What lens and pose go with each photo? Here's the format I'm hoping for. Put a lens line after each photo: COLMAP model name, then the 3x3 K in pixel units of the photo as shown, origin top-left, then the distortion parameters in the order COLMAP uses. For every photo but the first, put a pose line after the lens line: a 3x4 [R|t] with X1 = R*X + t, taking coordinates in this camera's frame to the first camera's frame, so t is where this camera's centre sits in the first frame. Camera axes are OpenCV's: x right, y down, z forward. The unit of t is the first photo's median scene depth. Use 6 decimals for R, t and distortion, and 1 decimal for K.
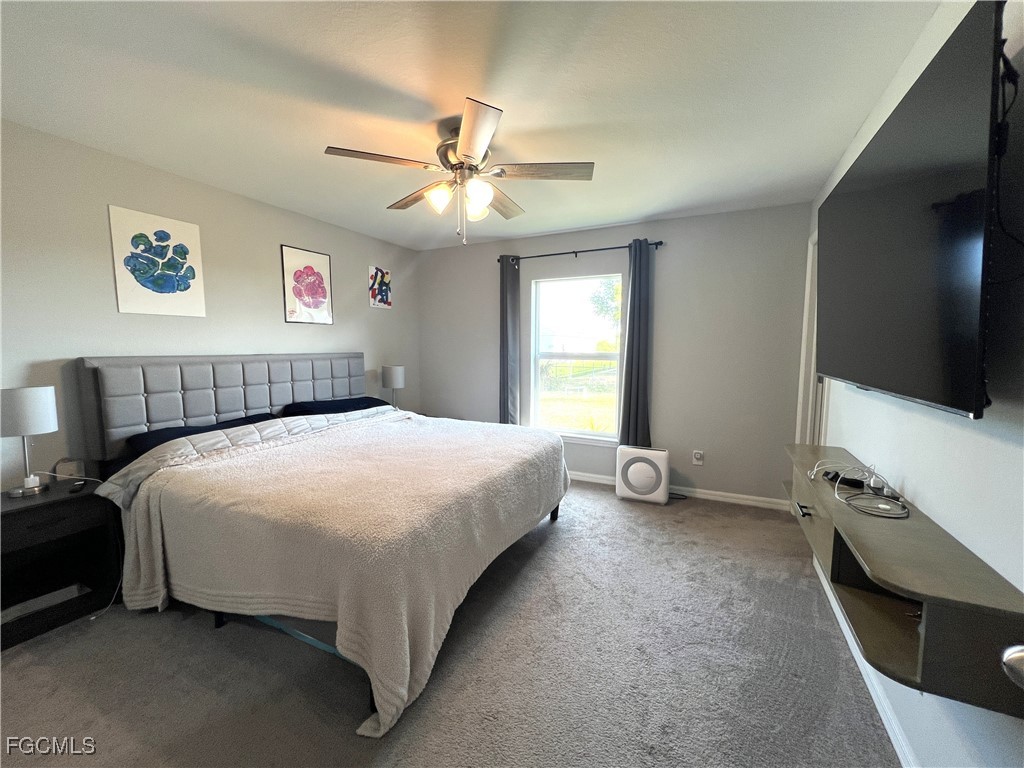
lens RADIAL K [[411.2, 0, 510.7], [0, 411.2, 385.1], [0, 0, 1]] dist [-0.001430, 0.000268]
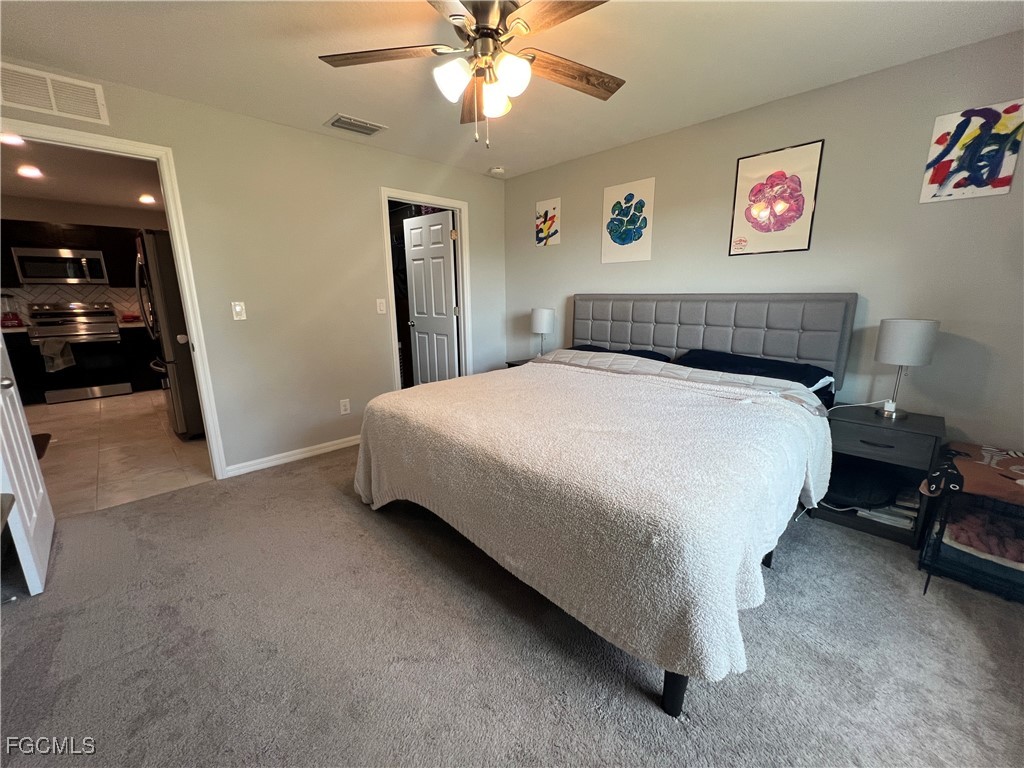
lens RADIAL K [[411.2, 0, 510.7], [0, 411.2, 385.1], [0, 0, 1]] dist [-0.001430, 0.000268]
pose [[-0.335148, 0.217470, -0.916724, 0.542659], [-0.074257, 0.963873, 0.255802, -0.095084], [0.939235, 0.153805, -0.306891, 1.066064]]
